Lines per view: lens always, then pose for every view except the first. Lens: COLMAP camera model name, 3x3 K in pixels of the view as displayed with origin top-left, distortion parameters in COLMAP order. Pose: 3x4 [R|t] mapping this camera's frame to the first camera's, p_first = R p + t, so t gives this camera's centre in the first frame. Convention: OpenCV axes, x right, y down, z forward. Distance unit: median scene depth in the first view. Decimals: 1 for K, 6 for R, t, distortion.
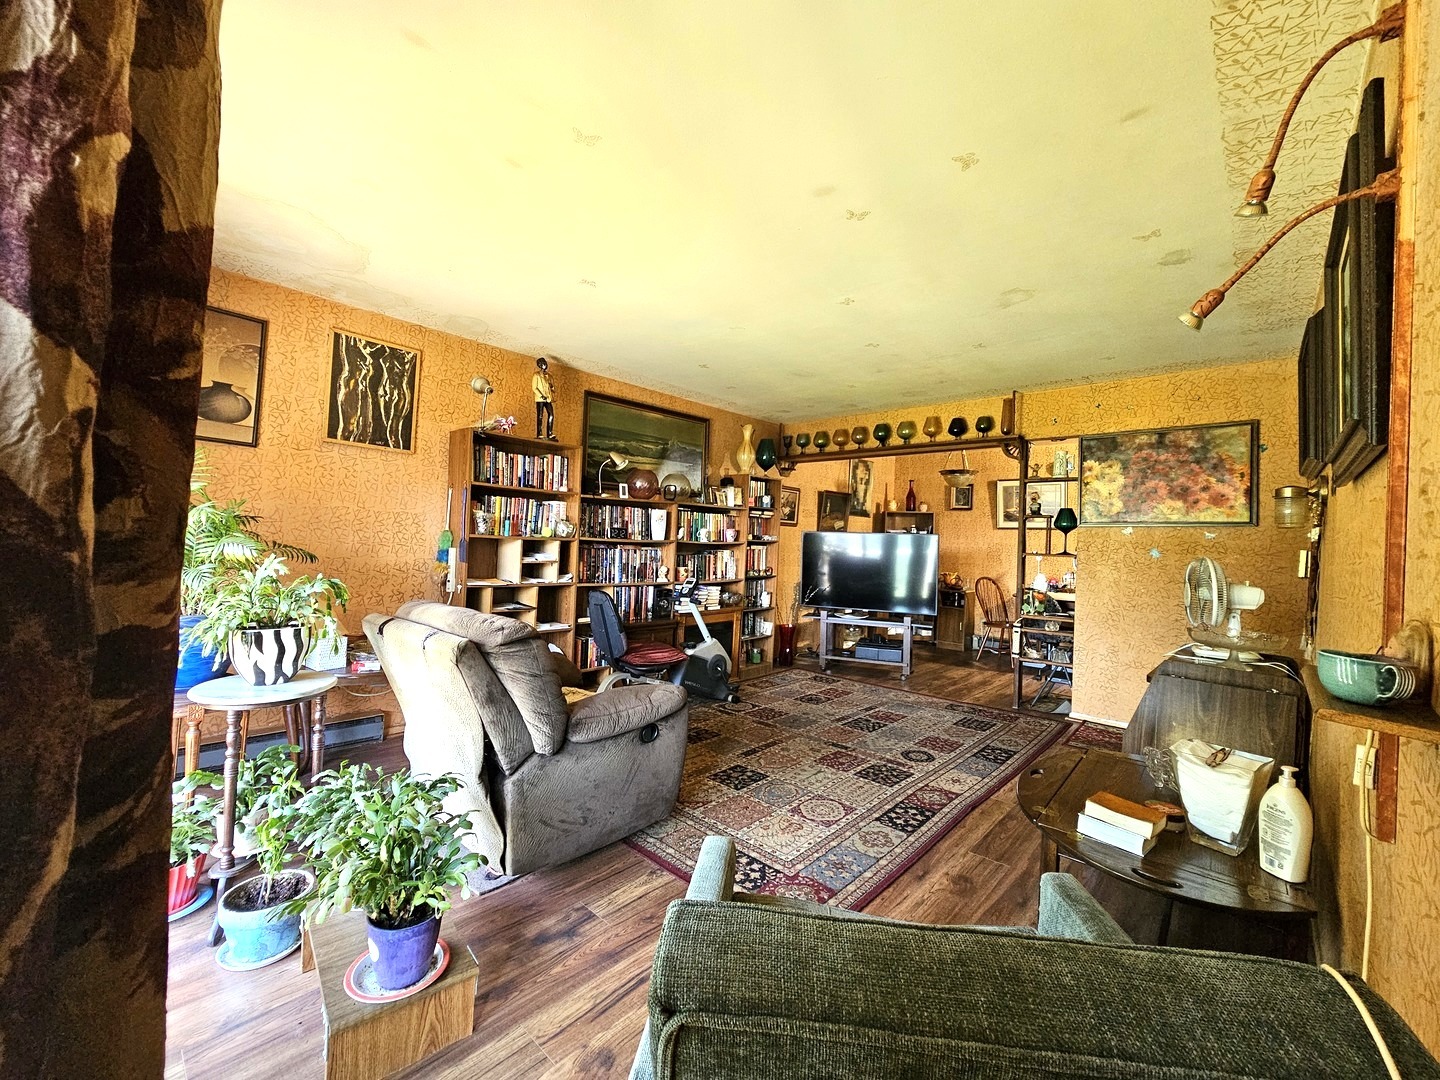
lens RADIAL K [[590.0, 0, 719.1], [0, 590.0, 525.7], [0, 0, 1]] dist [-0.003610, -0.000421]
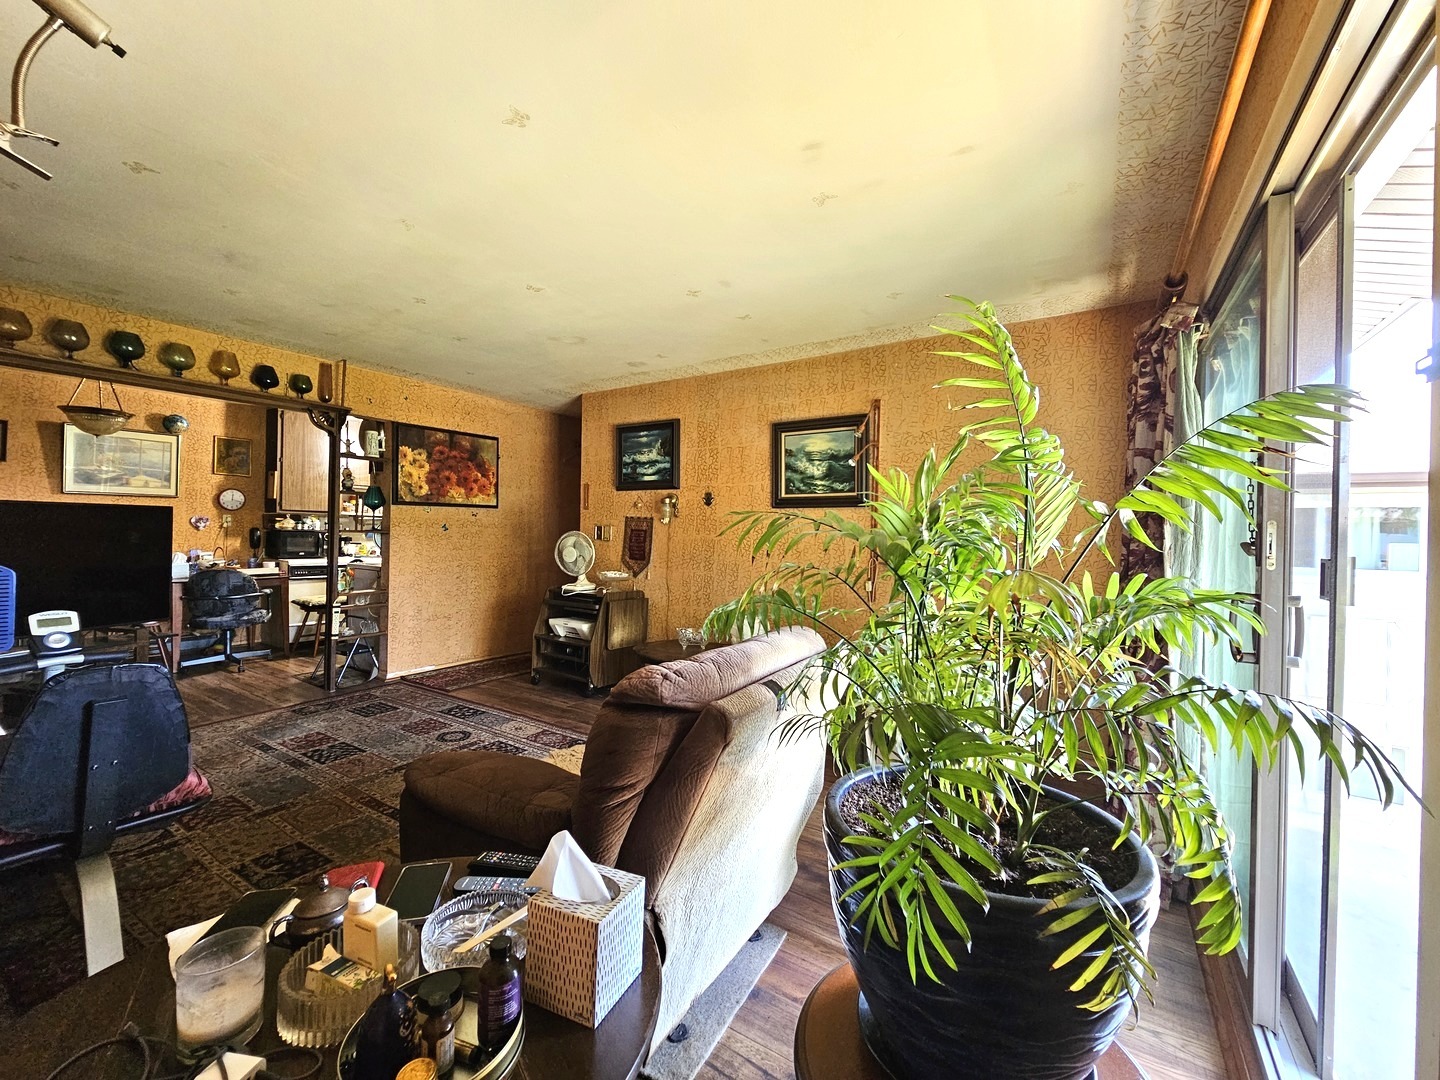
lens RADIAL K [[590.0, 0, 731.3], [0, 590.0, 534.6], [0, 0, 1]] dist [-0.003610, -0.000421]
pose [[-0.192042, -0.043670, 0.980415, -0.628248], [-0.046934, 0.998275, 0.035272, -0.012096], [-0.980264, -0.039241, -0.193760, 0.634758]]
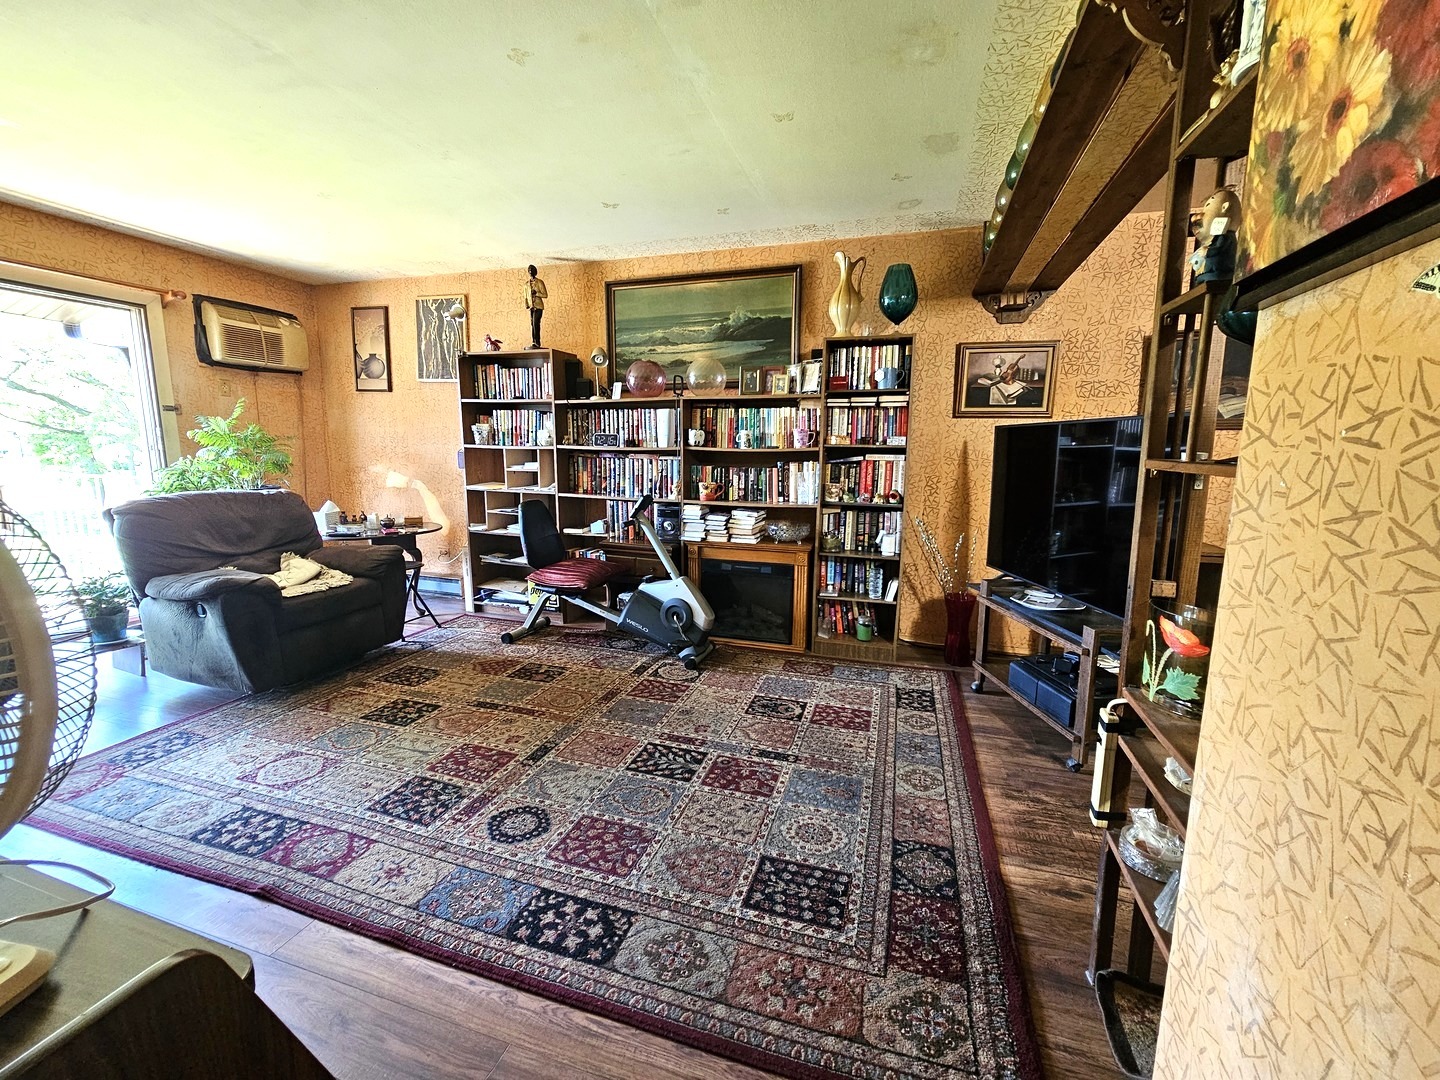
lens RADIAL K [[590.0, 0, 719.6], [0, 590.0, 526.5], [0, 0, 1]] dist [-0.003610, -0.000421]
pose [[0.430274, 0.093123, -0.897882, 0.759825], [0.024184, 0.993119, 0.114589, 0.047197], [0.902374, -0.071019, 0.425061, 0.816568]]
